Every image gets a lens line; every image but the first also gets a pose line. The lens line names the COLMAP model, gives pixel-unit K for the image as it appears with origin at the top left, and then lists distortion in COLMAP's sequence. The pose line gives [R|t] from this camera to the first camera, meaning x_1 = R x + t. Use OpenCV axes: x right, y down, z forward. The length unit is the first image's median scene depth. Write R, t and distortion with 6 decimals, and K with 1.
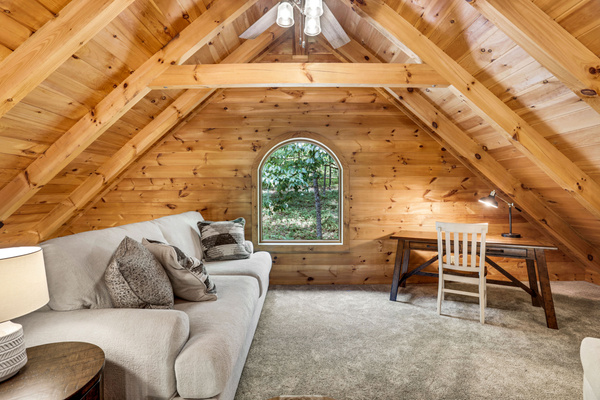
lens RADIAL K [[276.9, 0, 300.6], [0, 276.9, 191.8], [0, 0, 1]] dist [-0.049674, 0.018654]
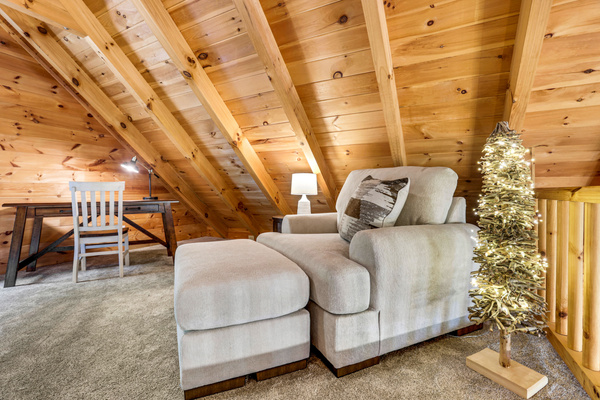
lens RADIAL K [[276.9, 0, 300.6], [0, 276.9, 191.8], [0, 0, 1]] dist [-0.049674, 0.018654]
pose [[0.469531, 0.003297, 0.882910, 0.053813], [-0.014147, 0.999893, 0.003790, 0.117724], [-0.882803, -0.014271, 0.469527, -0.102042]]
